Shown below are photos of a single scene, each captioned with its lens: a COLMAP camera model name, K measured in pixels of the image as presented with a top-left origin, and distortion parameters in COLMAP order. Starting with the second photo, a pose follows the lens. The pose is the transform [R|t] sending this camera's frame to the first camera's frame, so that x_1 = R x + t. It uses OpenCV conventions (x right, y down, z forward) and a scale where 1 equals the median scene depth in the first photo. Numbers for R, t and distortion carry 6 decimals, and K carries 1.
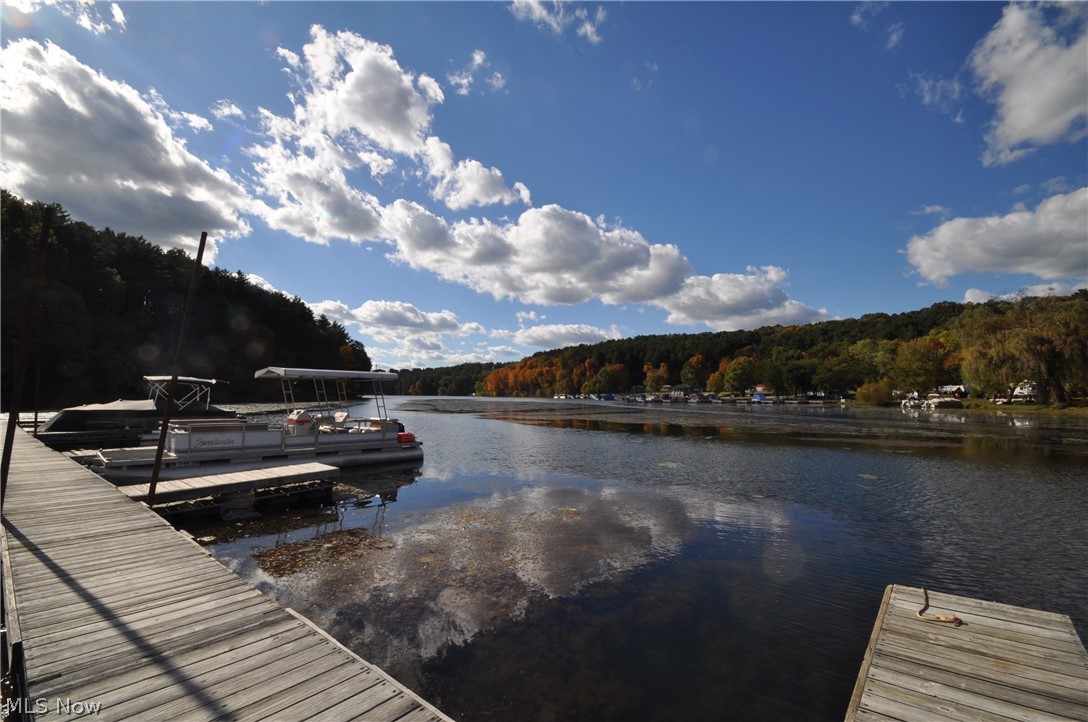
lens RADIAL K [[473.9, 0, 535.1], [0, 473.9, 372.3], [0, 0, 1]] dist [0.014945, -0.014680]
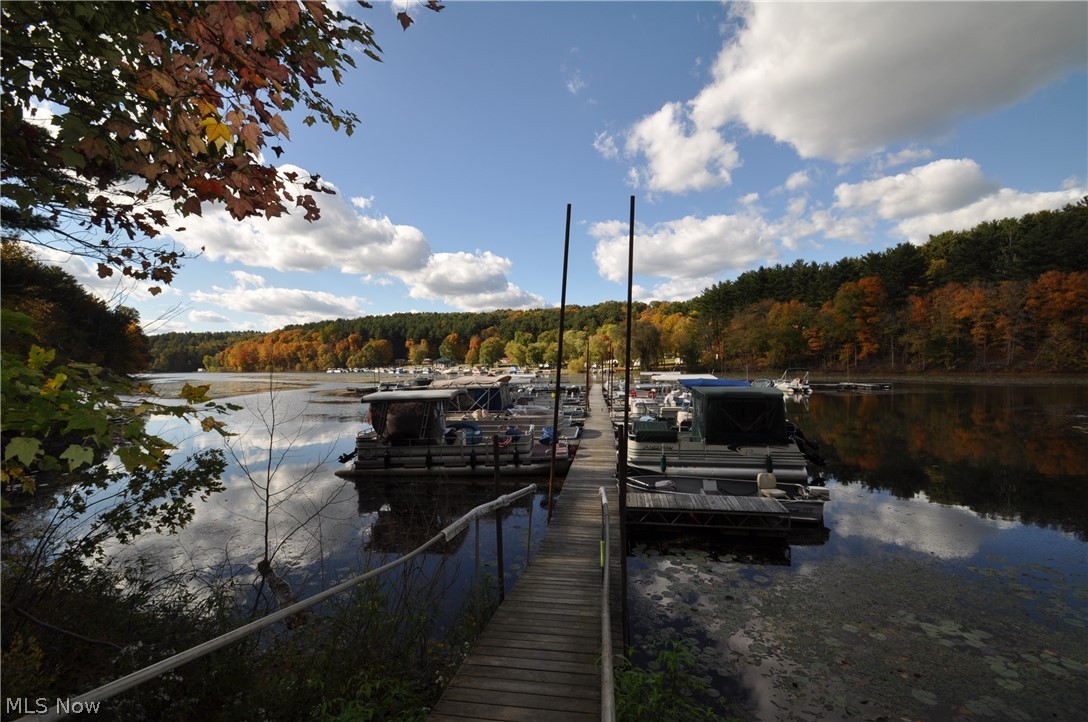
lens RADIAL K [[473.9, 0, 535.1], [0, 473.9, 372.3], [0, 0, 1]] dist [0.014945, -0.014680]
pose [[0.852812, -0.025915, 0.521575, -0.094308], [-0.006358, 0.998179, 0.059992, -0.009961], [-0.522179, -0.054478, 0.851094, -0.116528]]
